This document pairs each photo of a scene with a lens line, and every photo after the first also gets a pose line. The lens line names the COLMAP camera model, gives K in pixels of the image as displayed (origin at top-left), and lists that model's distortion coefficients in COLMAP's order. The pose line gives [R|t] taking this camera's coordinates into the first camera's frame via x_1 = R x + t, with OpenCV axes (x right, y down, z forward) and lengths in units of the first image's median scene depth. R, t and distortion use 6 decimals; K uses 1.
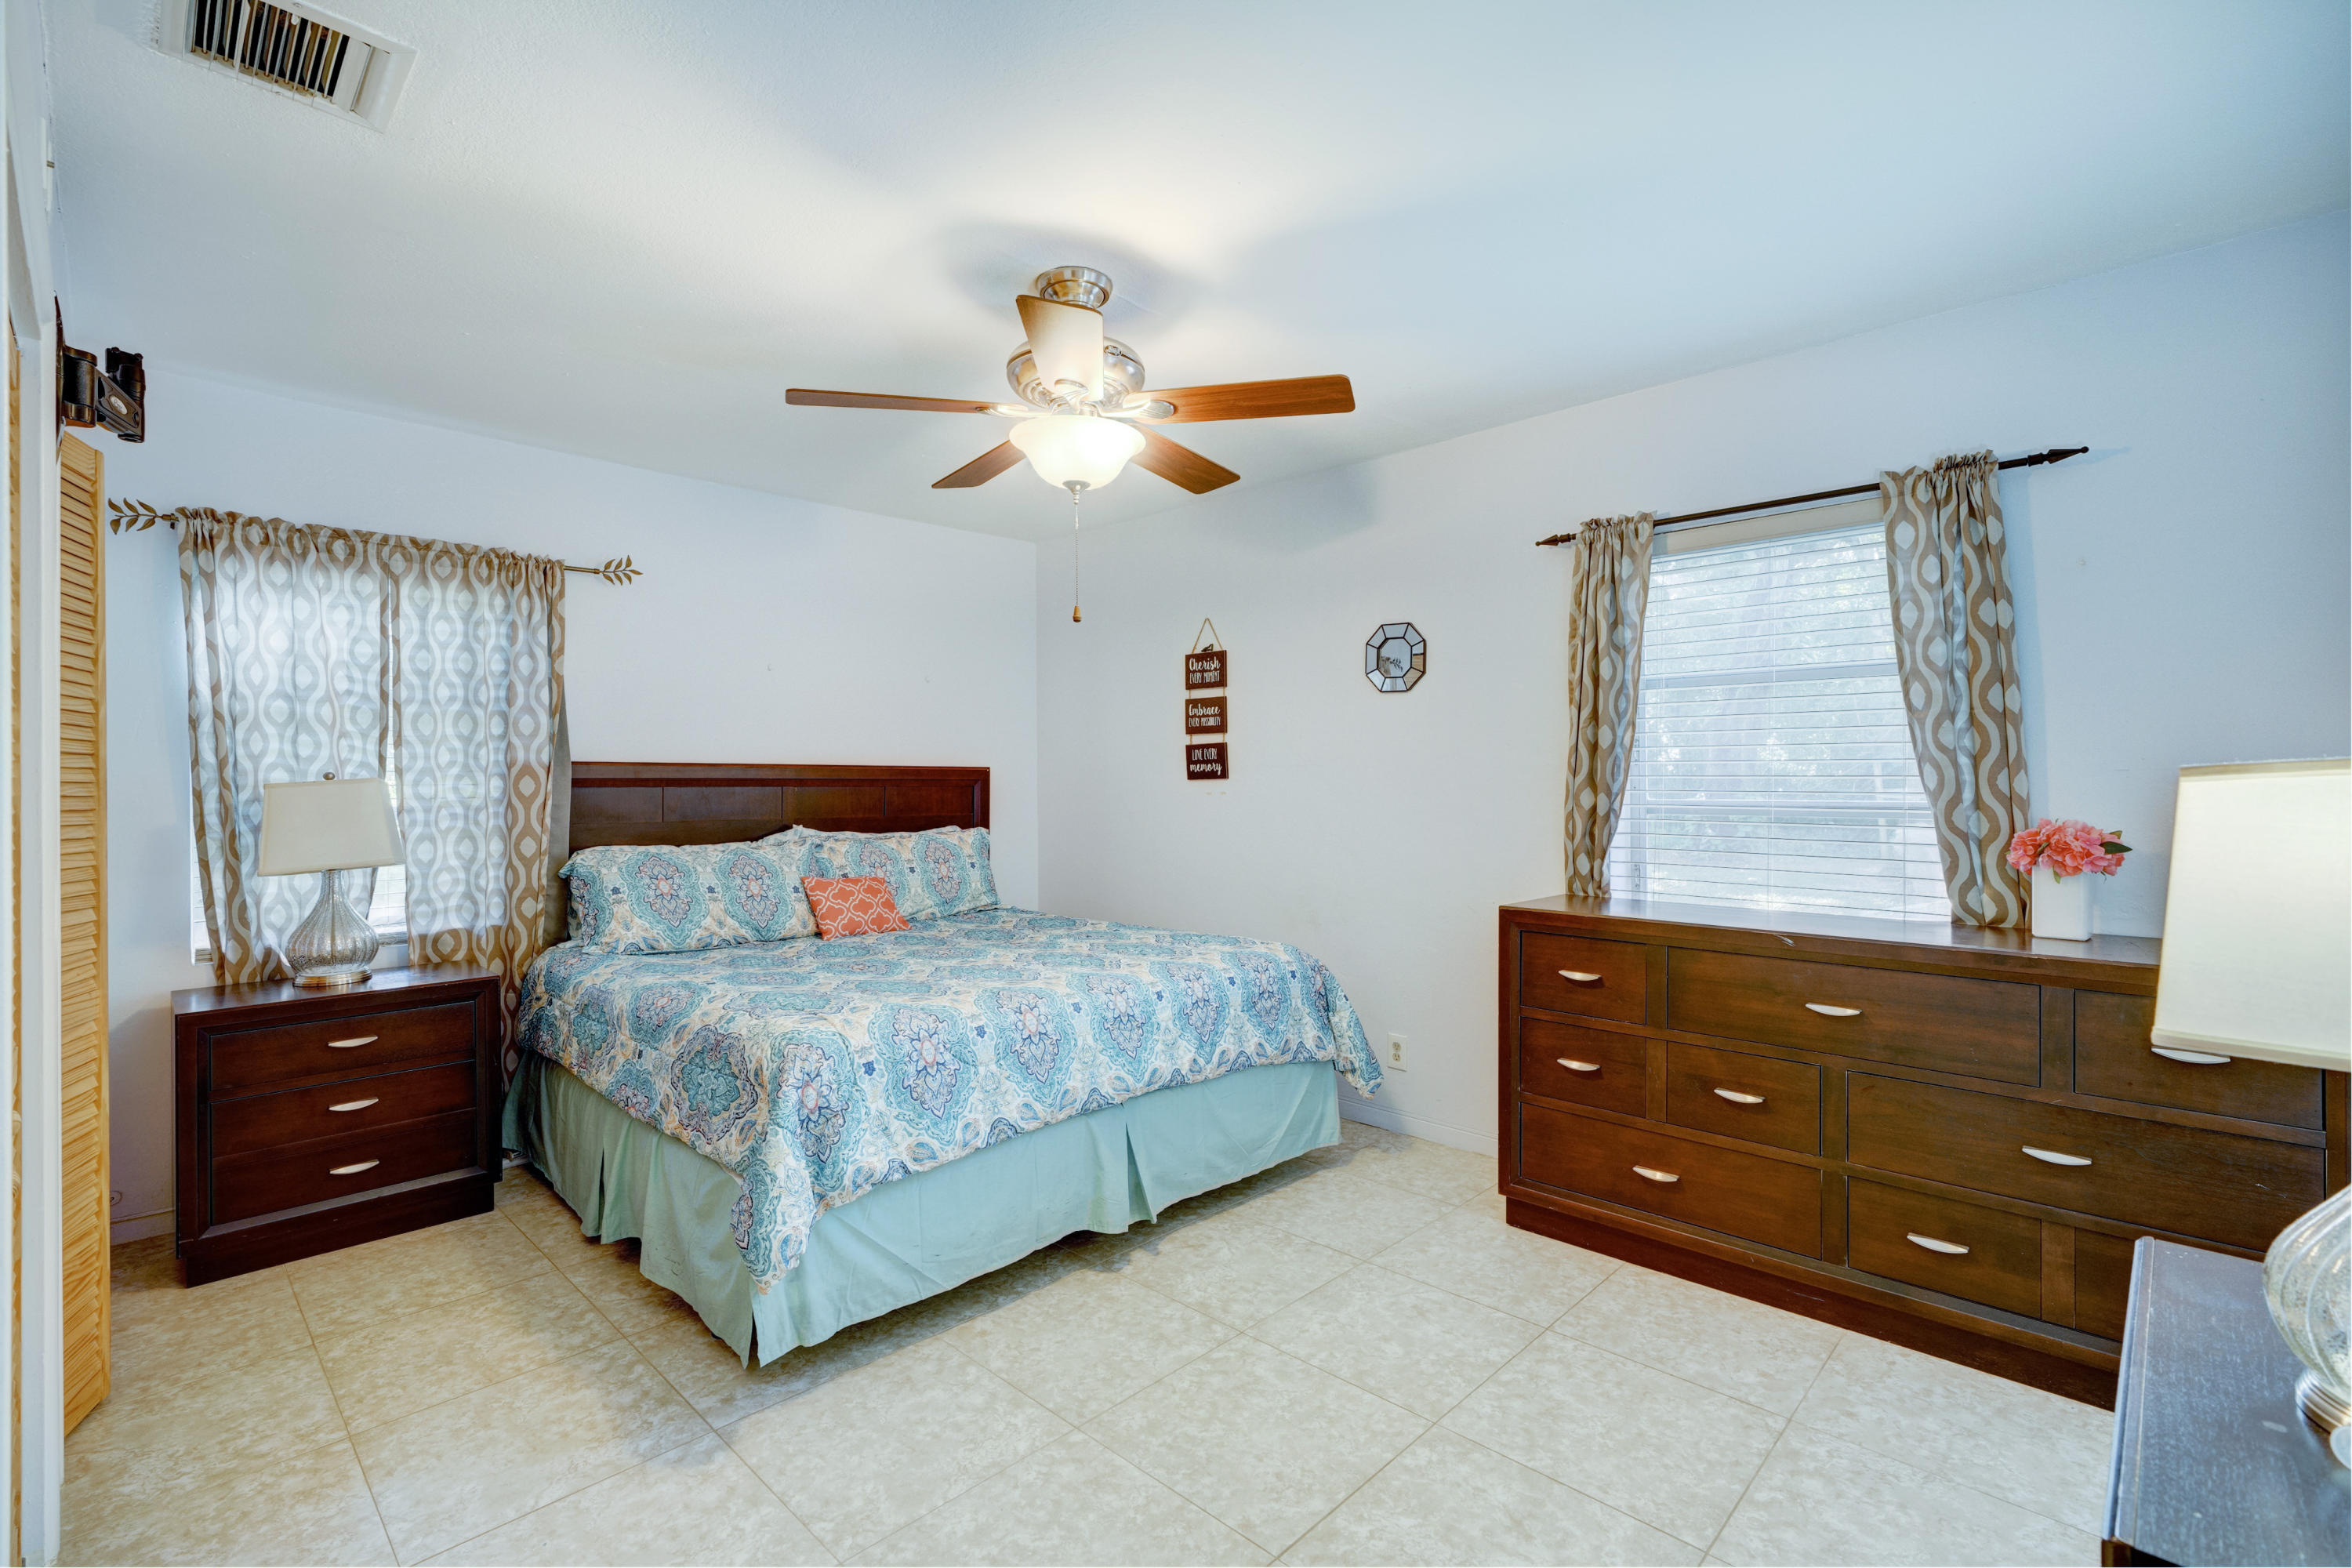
lens RADIAL K [[1047.6, 0, 1173.2], [0, 1047.6, 777.6], [0, 0, 1]] dist [-0.011015, 0.005029]
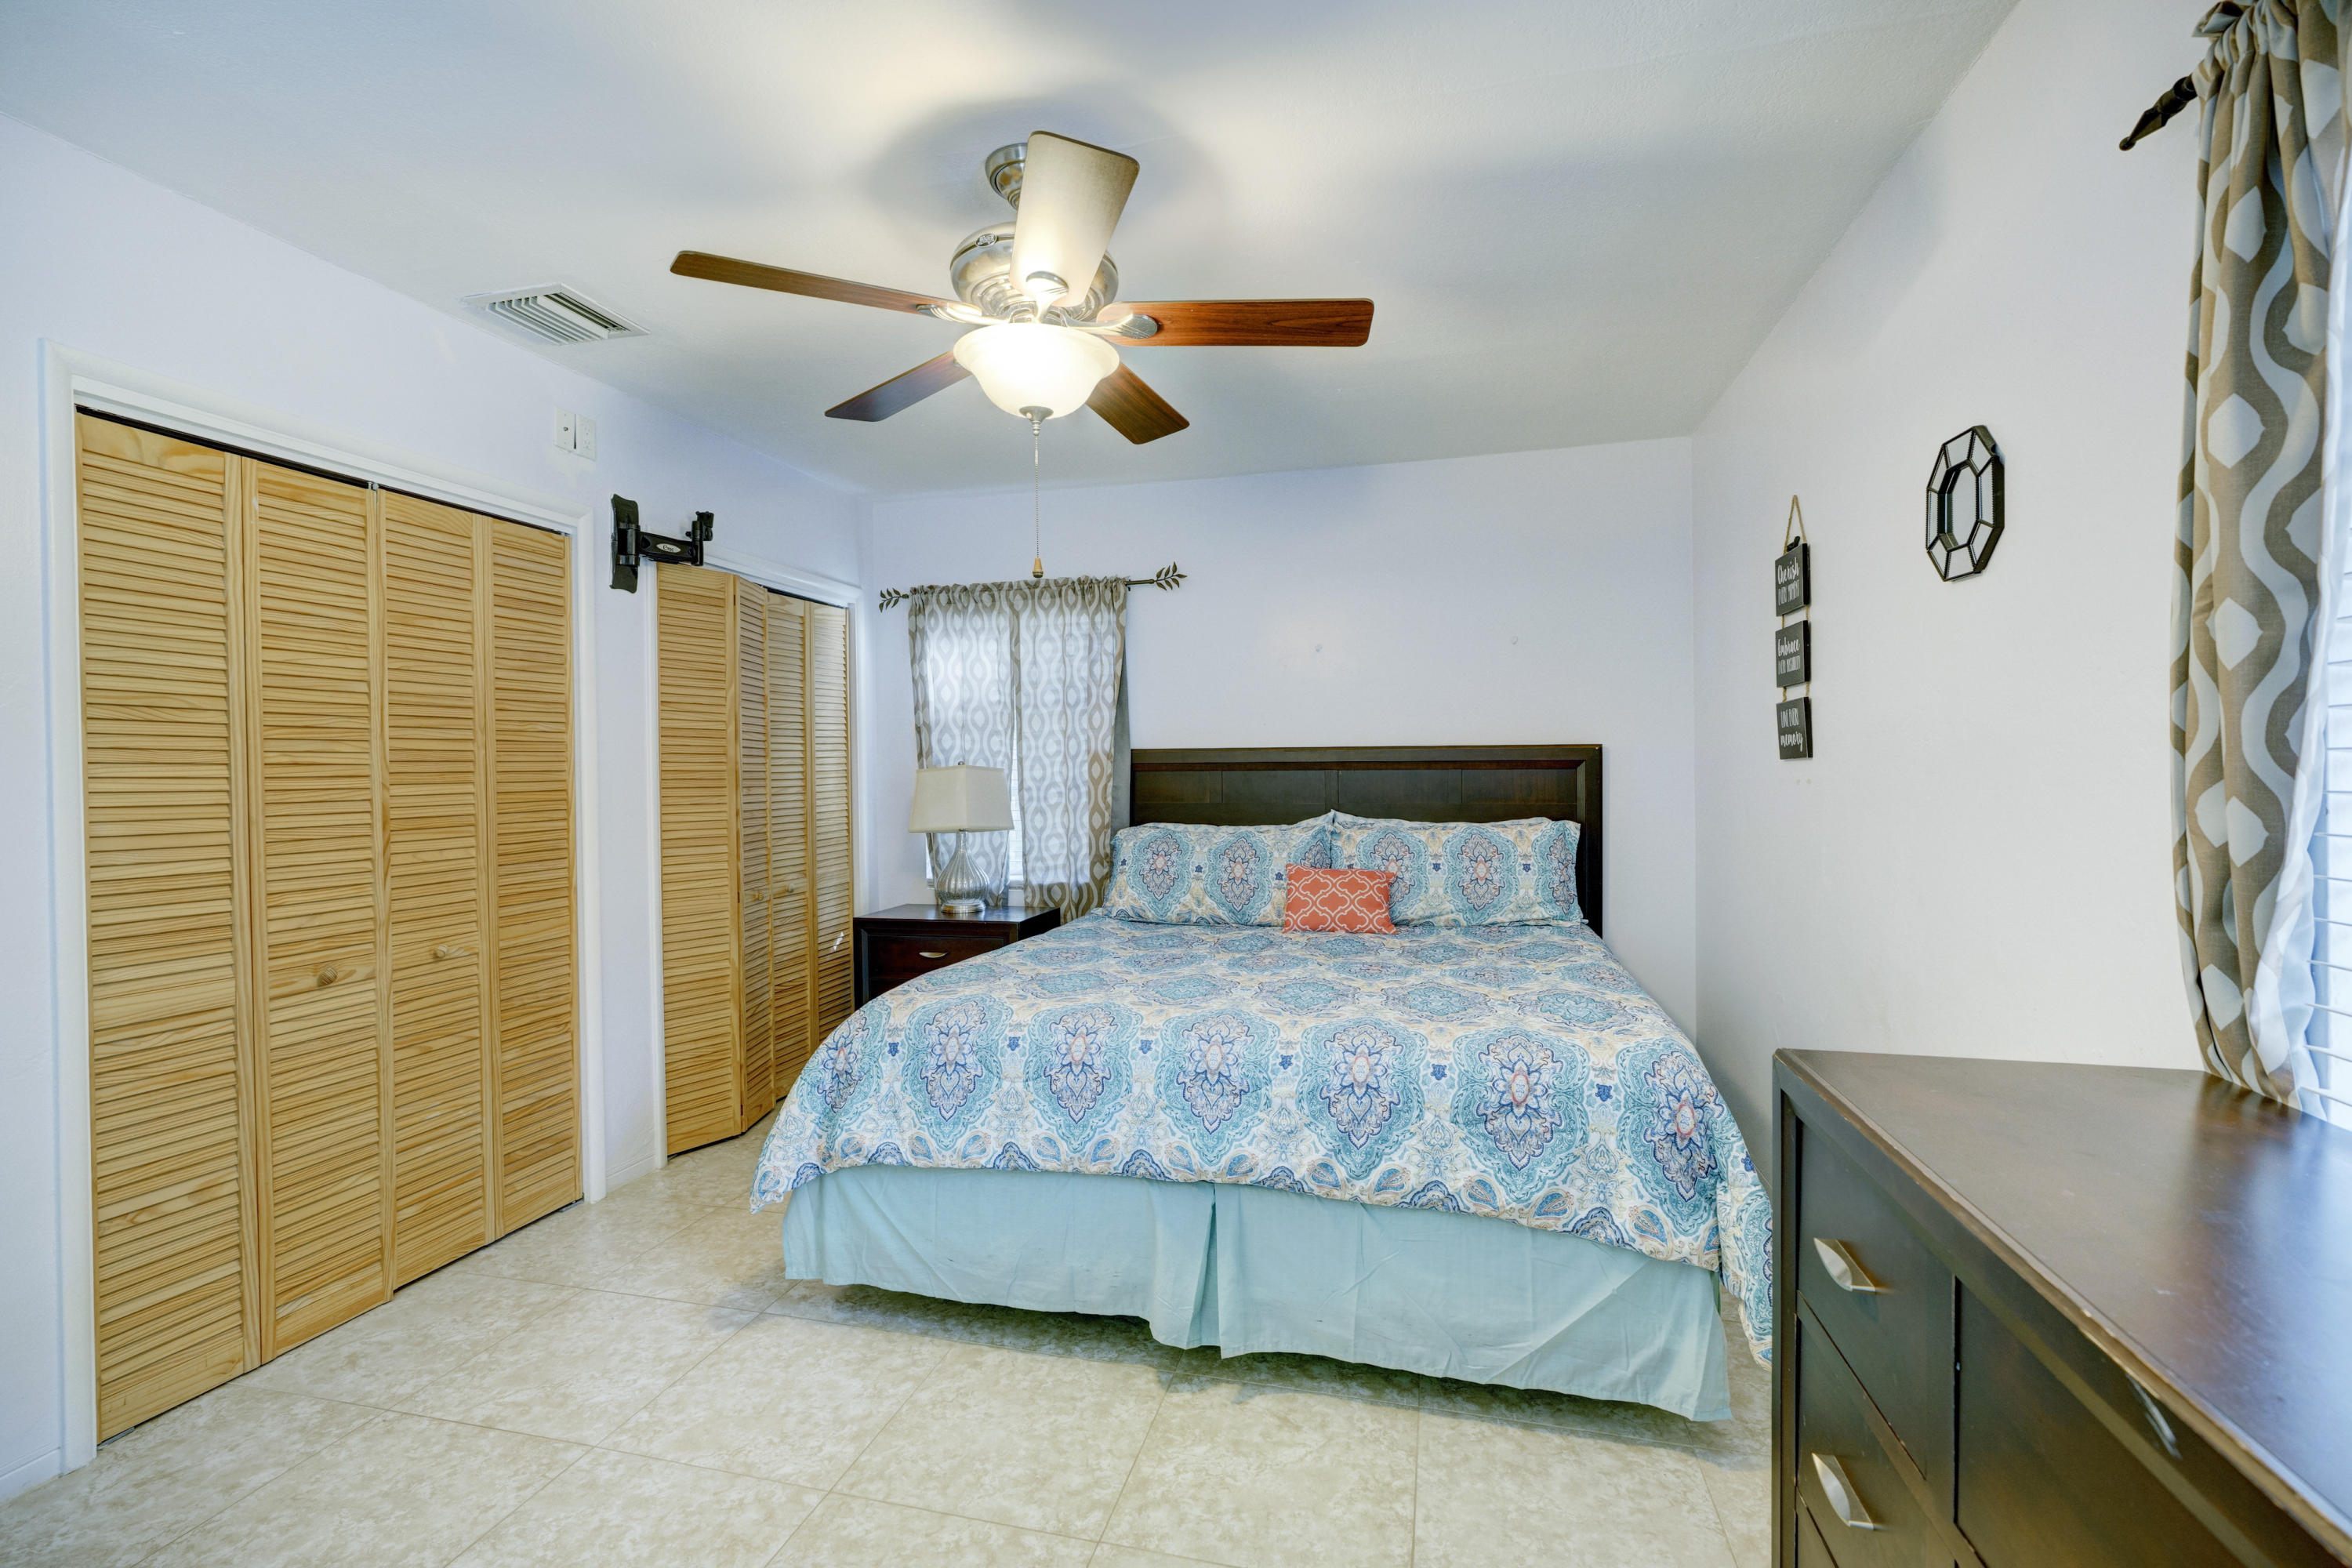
lens RADIAL K [[1047.6, 0, 1173.2], [0, 1047.6, 777.6], [0, 0, 1]] dist [-0.011015, 0.005029]
pose [[0.499451, 0.007571, -0.866309, 0.535793], [0.011594, 0.999814, 0.015422, -0.001305], [0.866264, -0.017746, 0.499271, 0.530309]]
